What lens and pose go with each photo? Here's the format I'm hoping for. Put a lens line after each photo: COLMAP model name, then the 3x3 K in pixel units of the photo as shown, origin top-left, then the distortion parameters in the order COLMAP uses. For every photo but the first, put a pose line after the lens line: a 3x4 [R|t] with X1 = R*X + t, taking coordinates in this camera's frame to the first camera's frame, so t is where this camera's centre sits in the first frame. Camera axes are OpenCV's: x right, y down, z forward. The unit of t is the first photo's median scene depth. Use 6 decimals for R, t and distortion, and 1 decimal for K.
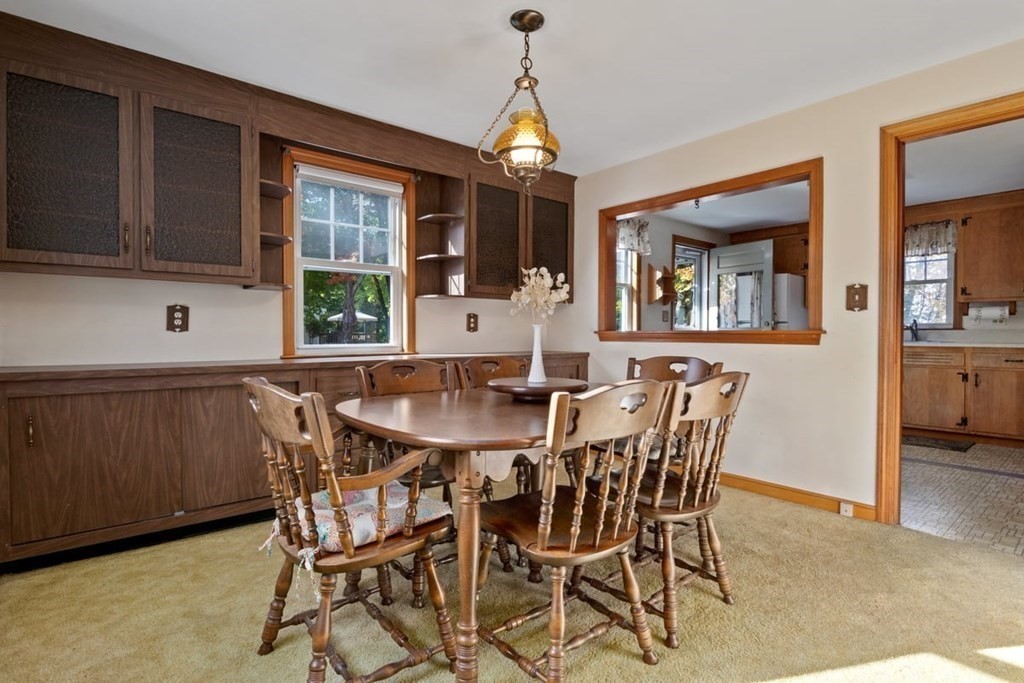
lens RADIAL K [[522.2, 0, 512.0], [0, 522.2, 341.5], [0, 0, 1]] dist [-0.002528, -0.000788]
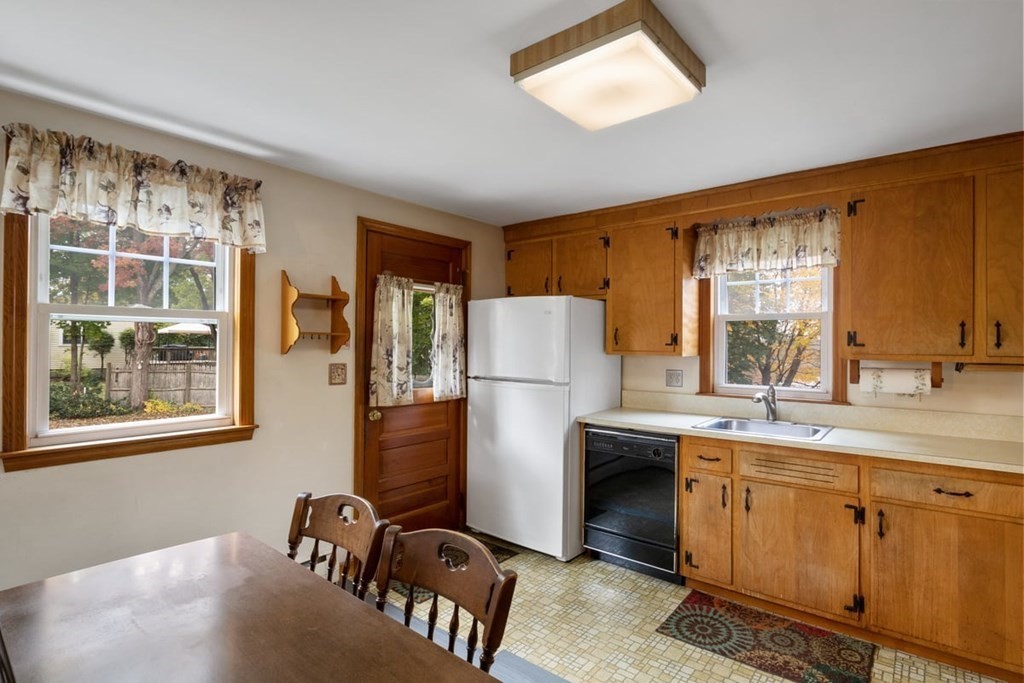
lens RADIAL K [[522.2, 0, 512.0], [0, 522.2, 341.5], [0, 0, 1]] dist [-0.002528, -0.000788]
pose [[0.984111, 0.005010, 0.177486, 0.433108], [-0.001566, 0.999808, -0.019542, -0.082920], [-0.177550, 0.018953, 0.983929, 0.540094]]
